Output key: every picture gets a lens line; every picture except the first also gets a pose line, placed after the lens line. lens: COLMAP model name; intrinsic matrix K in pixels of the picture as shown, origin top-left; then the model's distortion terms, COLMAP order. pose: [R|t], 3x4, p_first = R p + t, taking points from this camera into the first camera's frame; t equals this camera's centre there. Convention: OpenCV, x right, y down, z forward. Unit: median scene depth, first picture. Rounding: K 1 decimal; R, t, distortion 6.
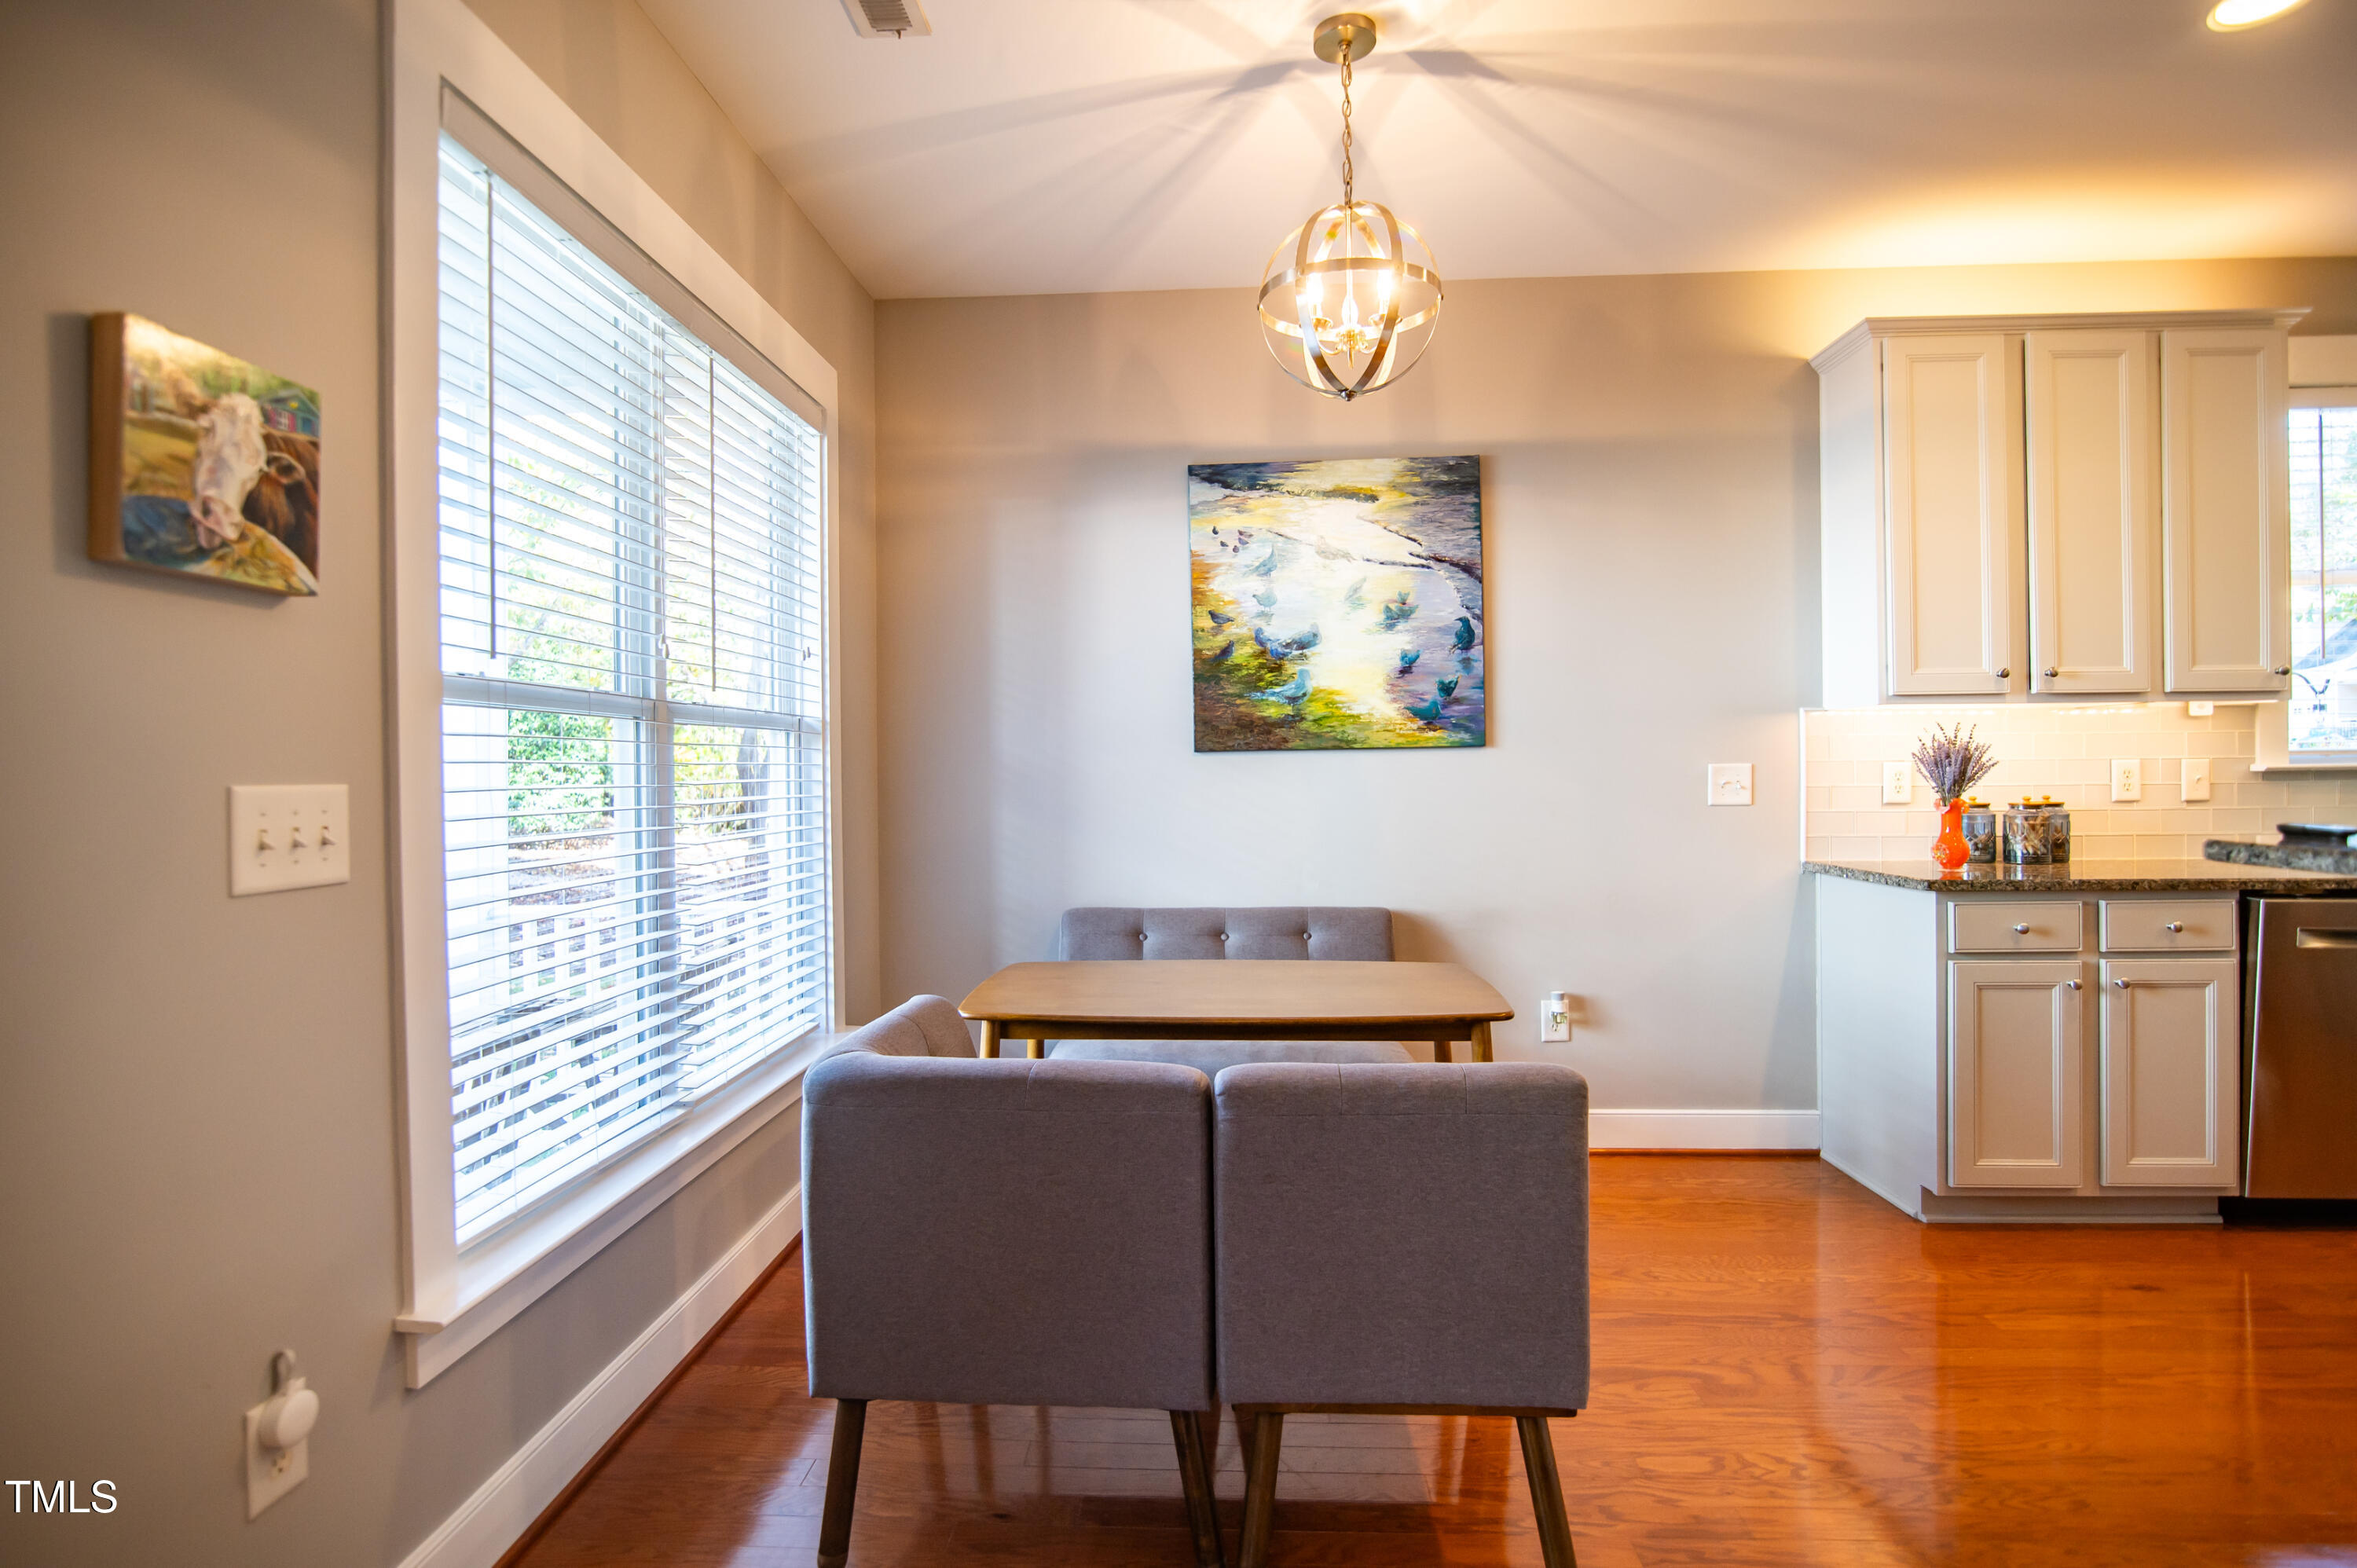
lens RADIAL K [[1113.0, 0, 1177.8], [0, 1113.0, 776.4], [0, 0, 1]] dist [-0.023114, 0.002022]
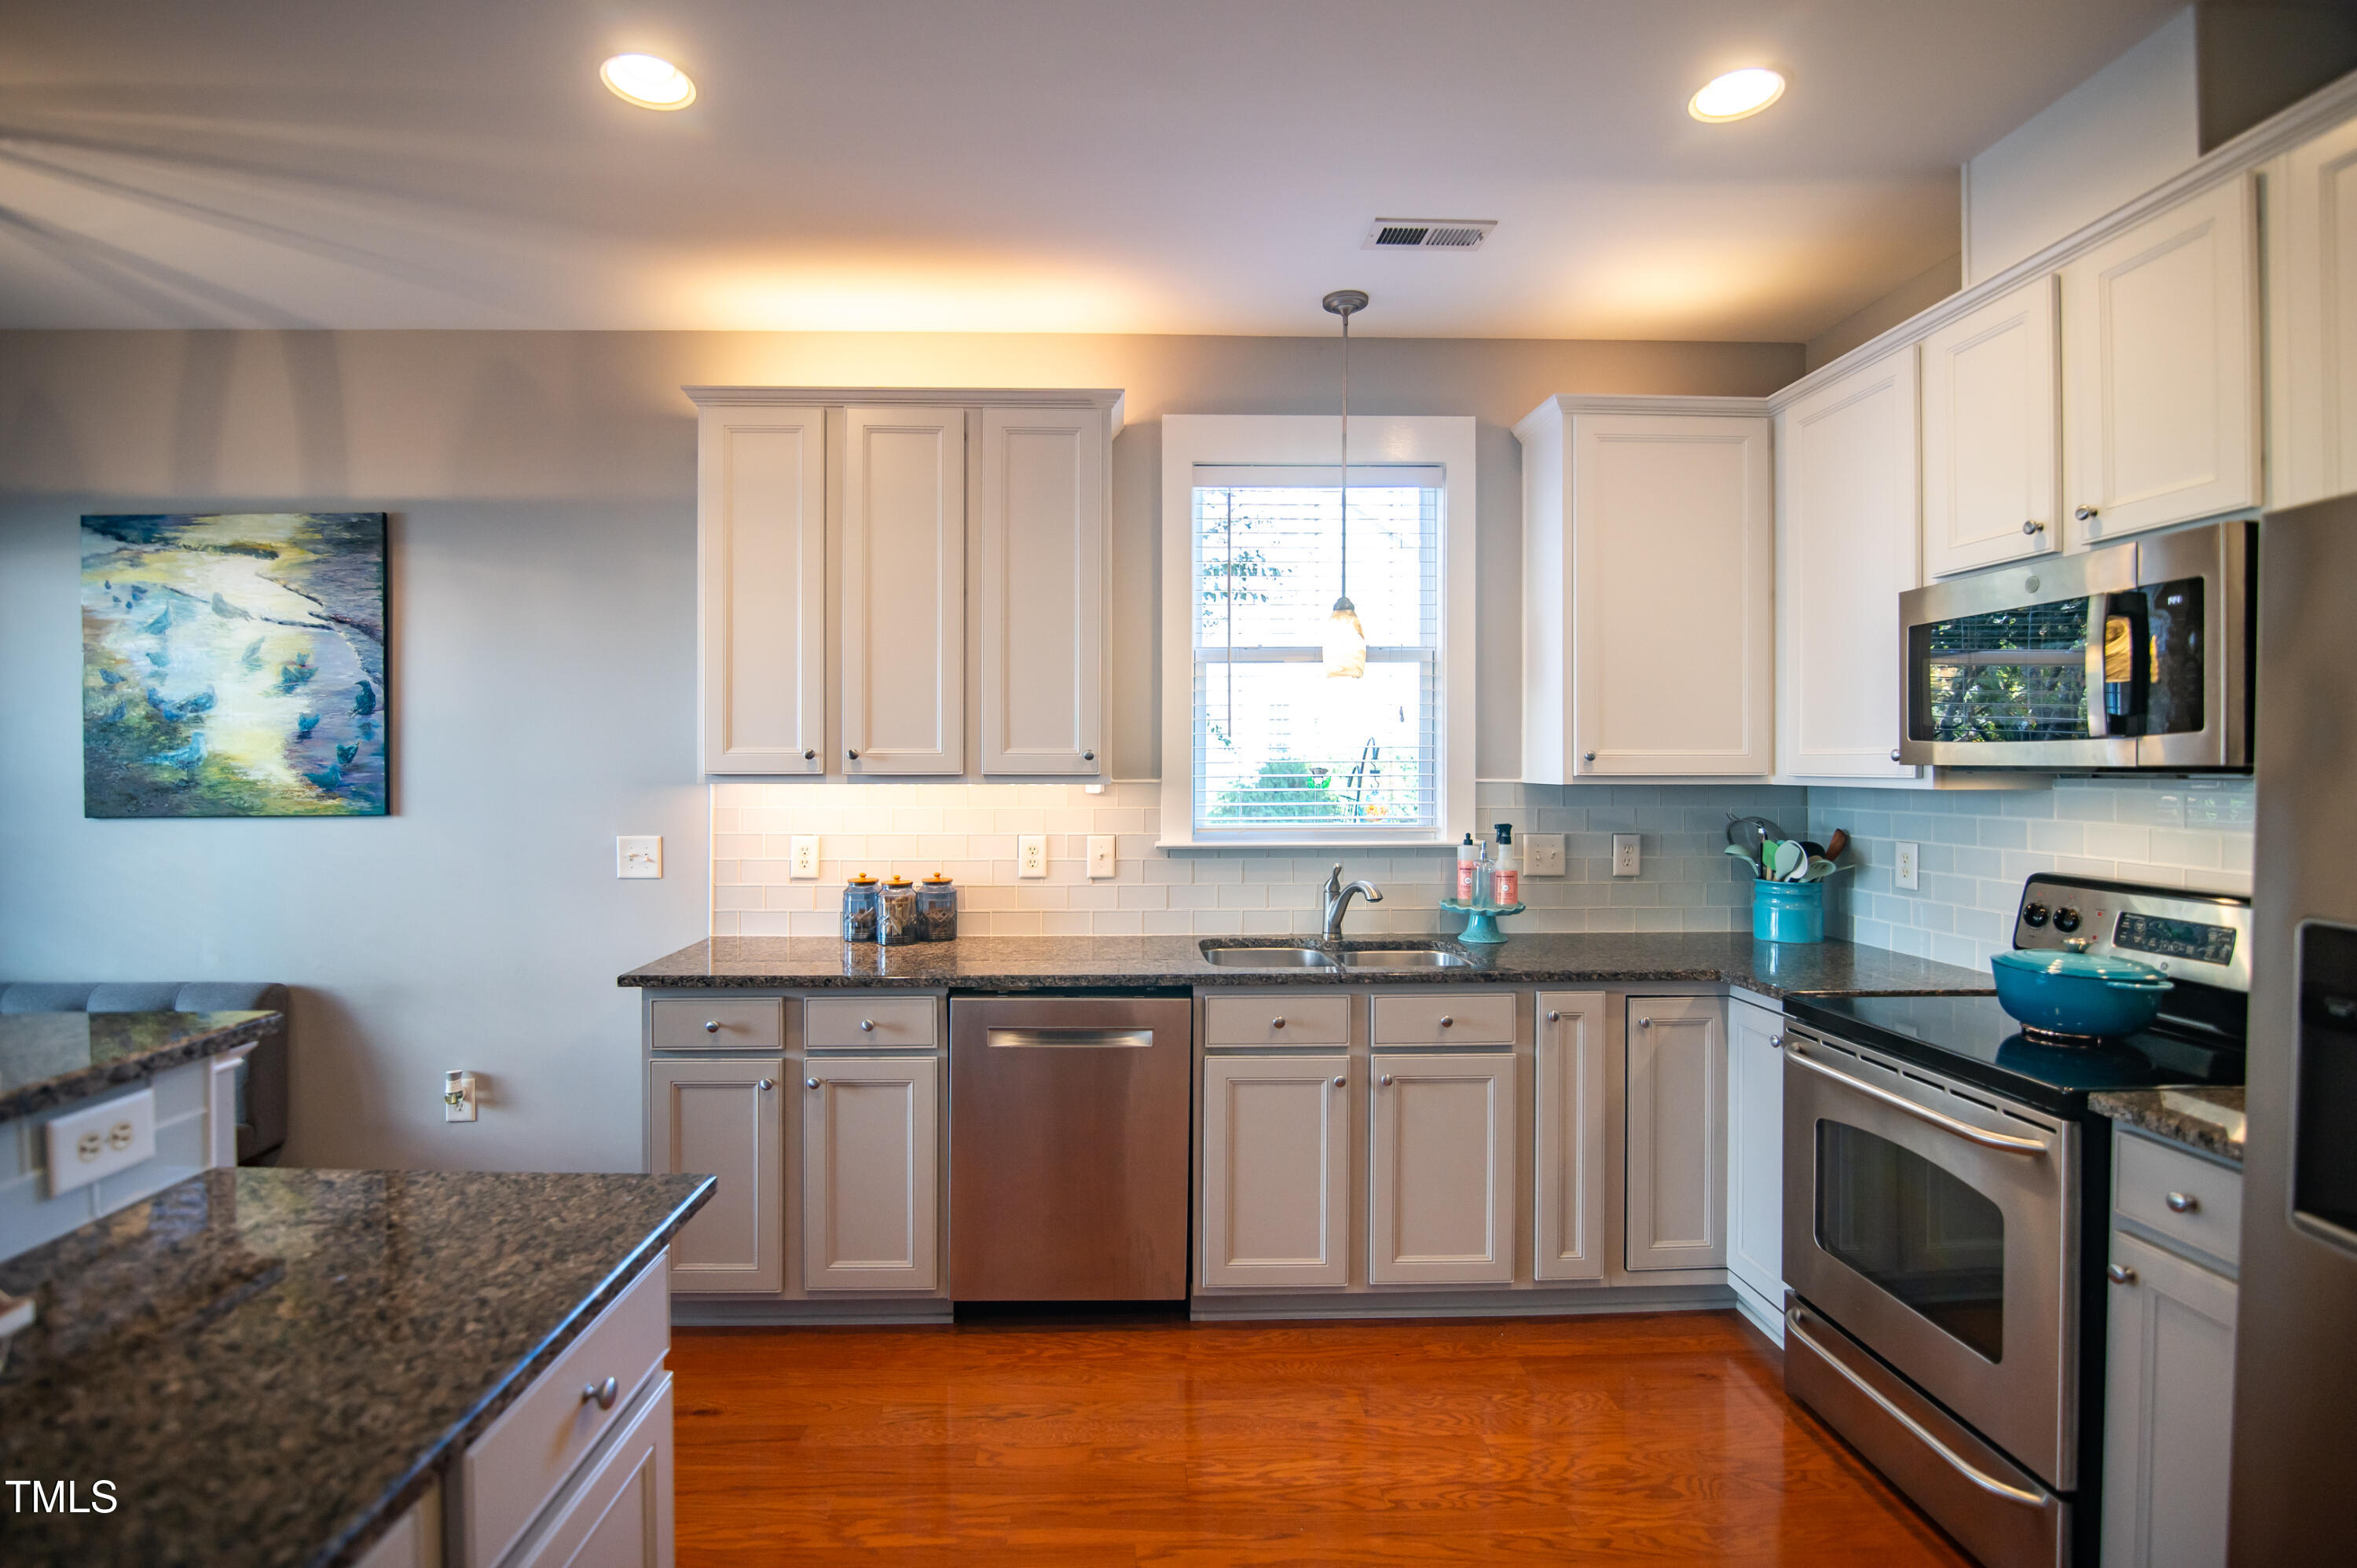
lens RADIAL K [[1113.0, 0, 1142.2], [0, 1113.0, 761.2], [0, 0, 1]] dist [-0.023114, 0.002022]
pose [[0.995837, 0.010224, 0.090577, 0.891510], [-0.009717, 0.999935, -0.006042, -0.079096], [-0.090633, 0.005136, 0.995871, -0.008501]]
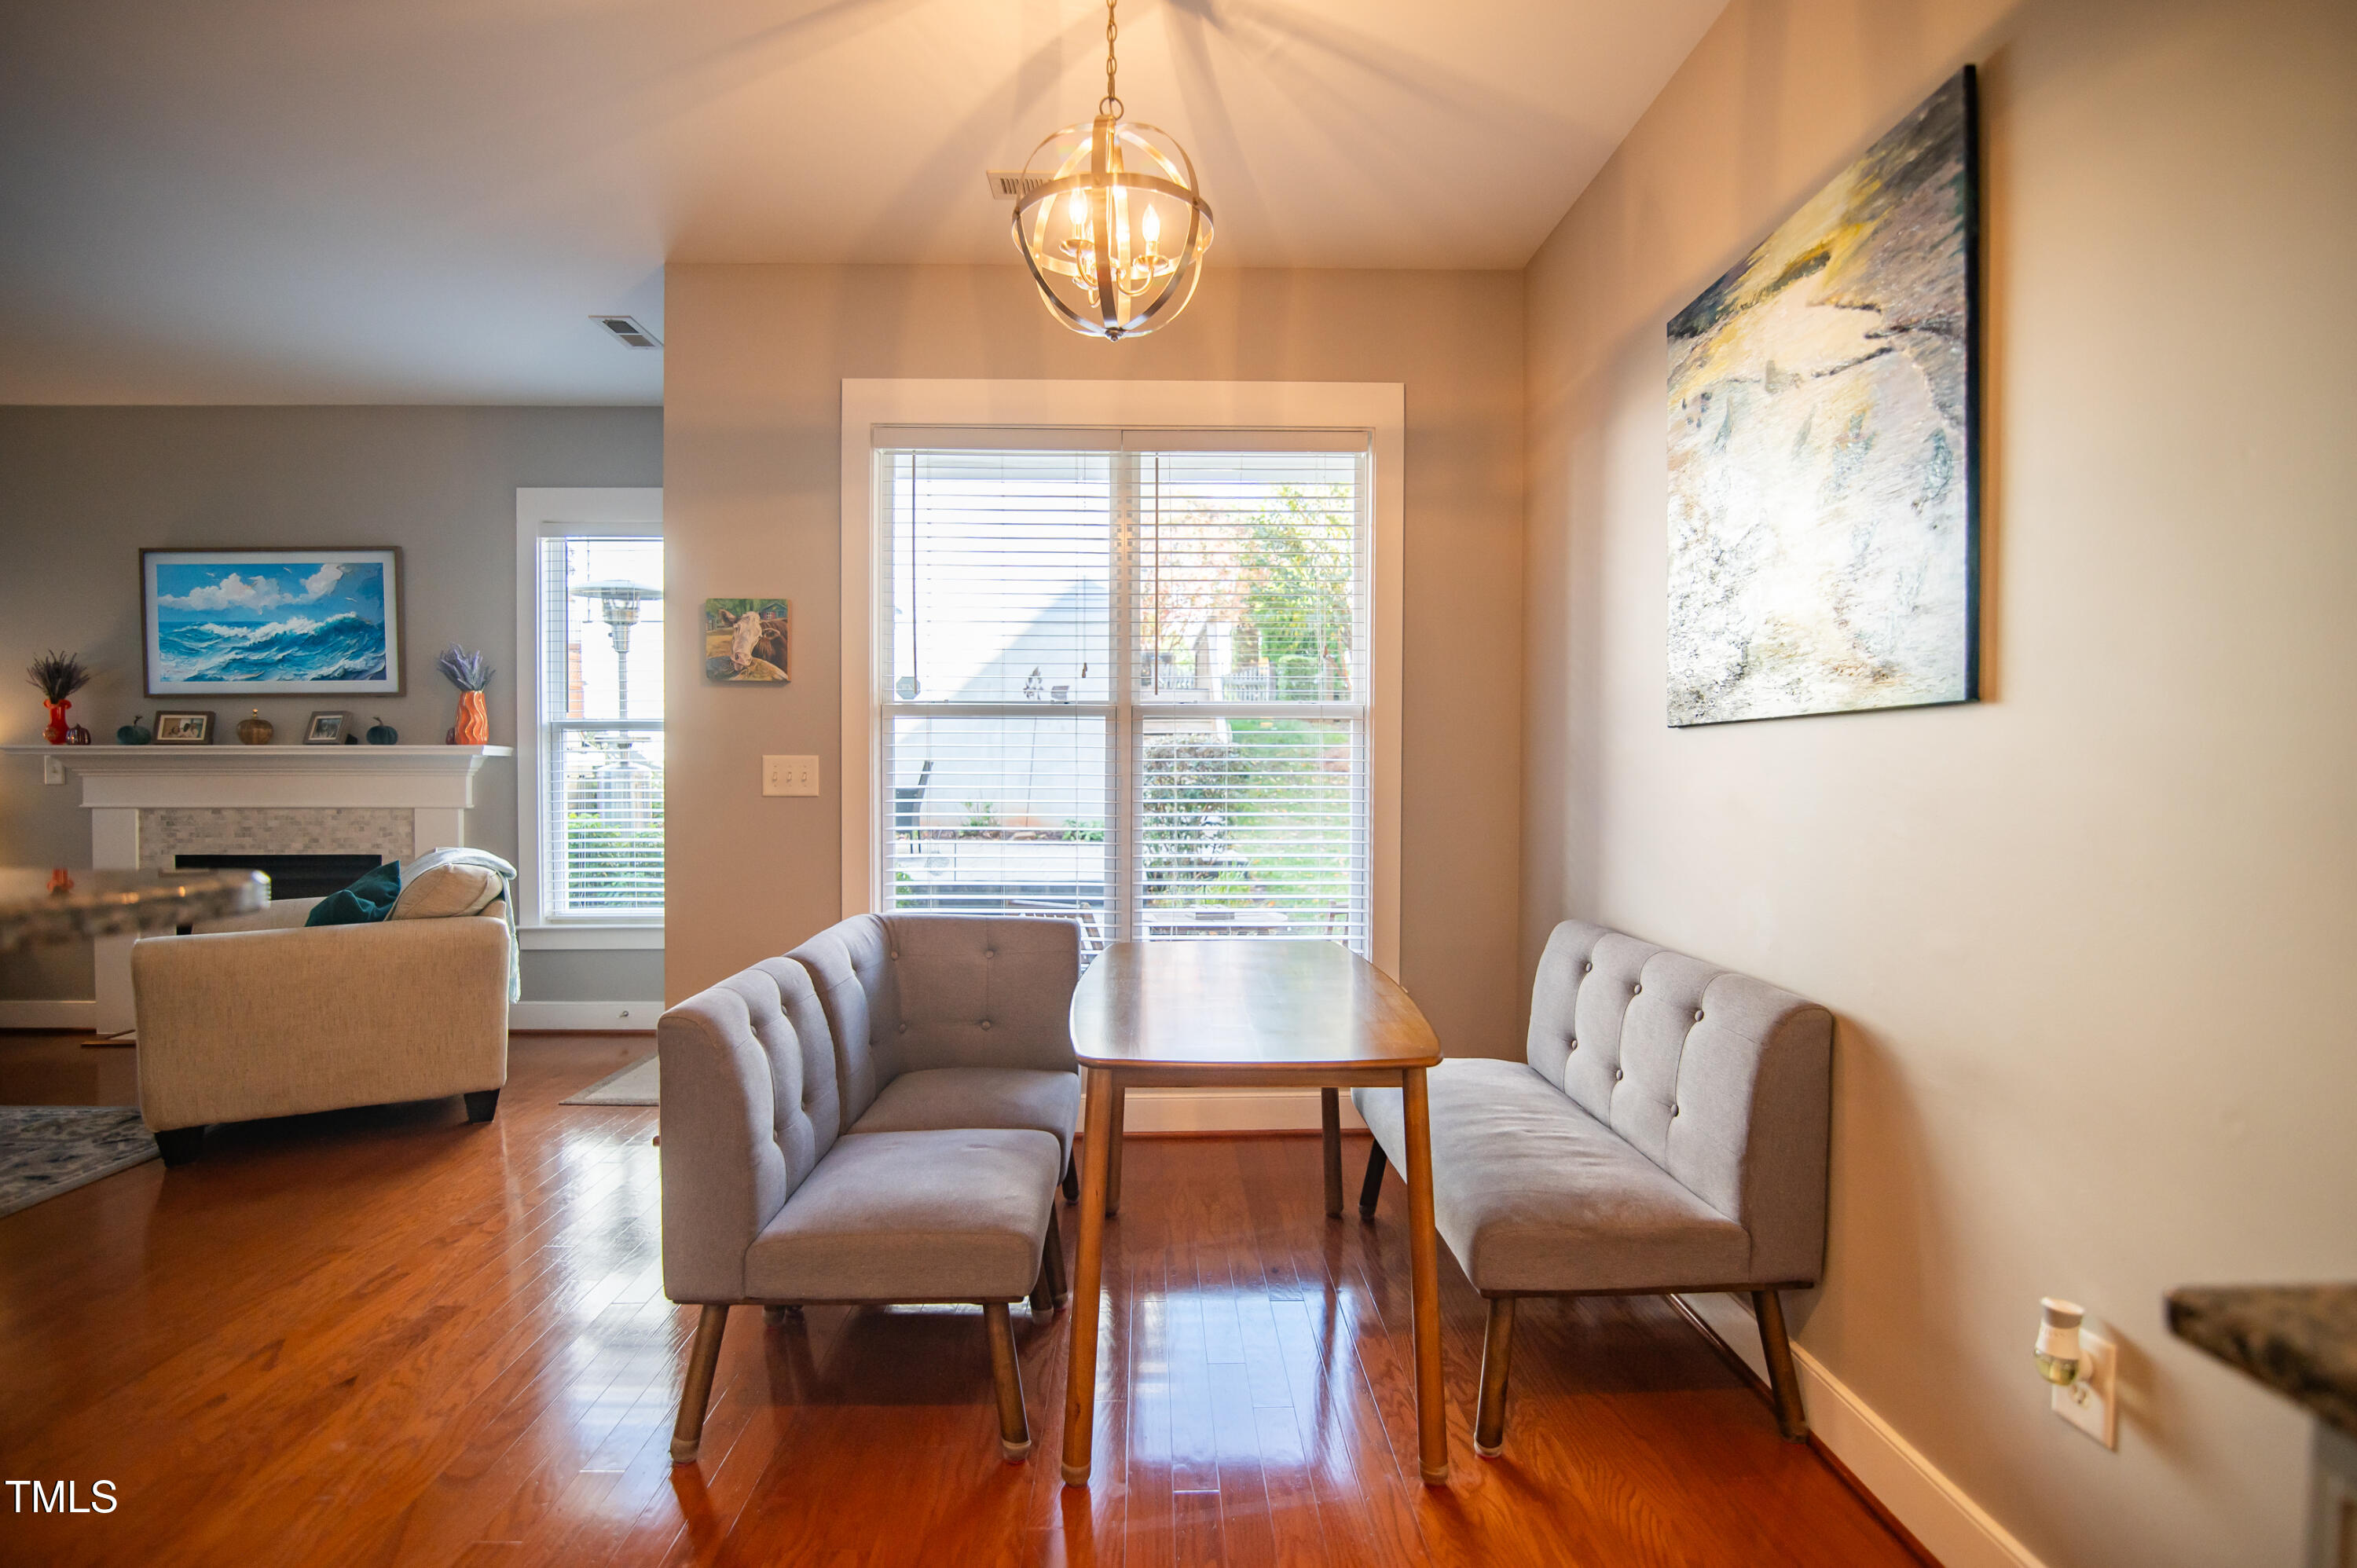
lens RADIAL K [[1113.0, 0, 1160.9], [0, 1113.0, 782.2], [0, 0, 1]] dist [-0.023114, 0.002022]
pose [[0.077892, 0.025508, -0.996635, 0.742712], [-0.011708, 0.999627, 0.024669, -0.001527], [0.996893, 0.009747, 0.078161, 0.673765]]
